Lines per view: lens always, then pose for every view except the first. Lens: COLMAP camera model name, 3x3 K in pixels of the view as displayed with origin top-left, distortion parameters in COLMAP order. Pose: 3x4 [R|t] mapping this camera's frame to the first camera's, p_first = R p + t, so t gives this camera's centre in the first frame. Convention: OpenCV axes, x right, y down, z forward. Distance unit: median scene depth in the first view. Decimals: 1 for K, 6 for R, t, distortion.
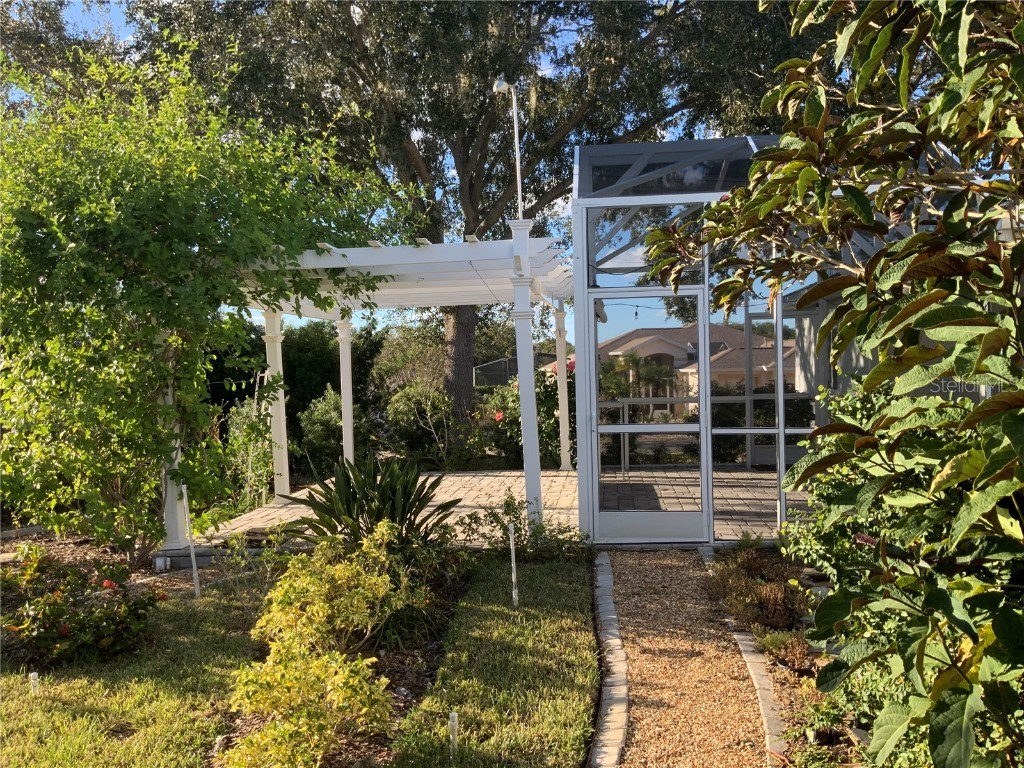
lens RADIAL K [[839.2, 0, 512.0], [0, 839.2, 384.0], [0, 0, 1]] dist [0.088474, -0.000664]
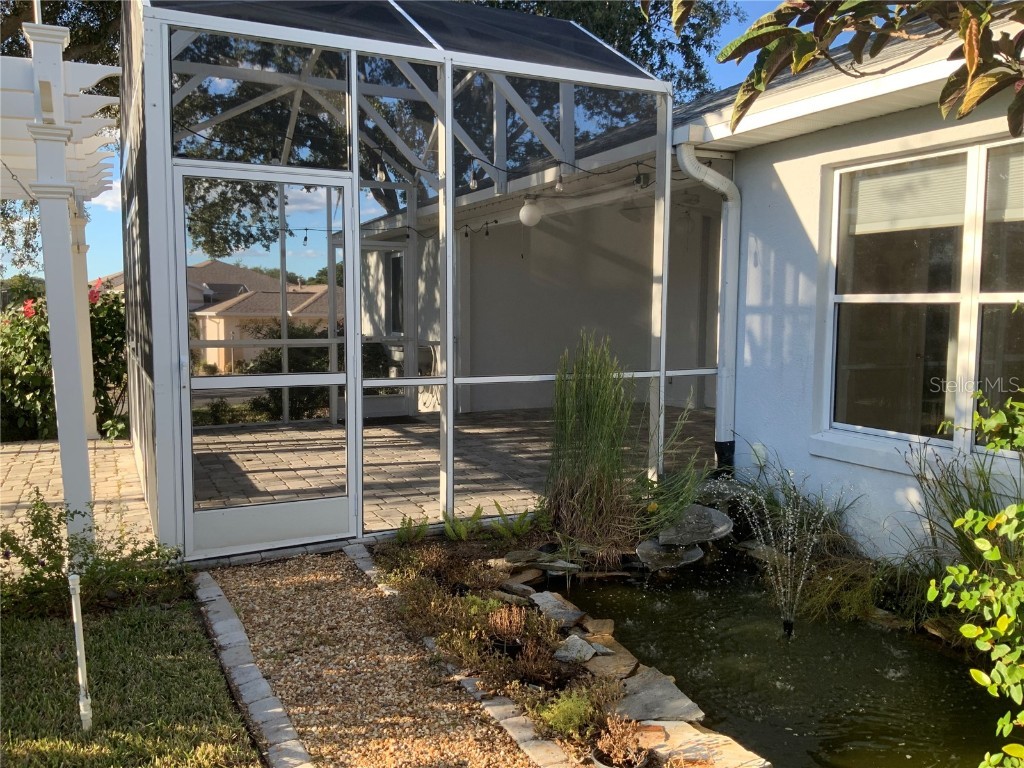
lens RADIAL K [[847.6, 0, 512.0], [0, 847.6, 384.0], [0, 0, 1]] dist [0.071739, -0.156117]
pose [[0.844660, -0.021191, 0.534884, -0.038200], [-0.011798, 0.998237, 0.058178, 0.013655], [-0.535173, -0.055451, 0.842920, 0.328039]]
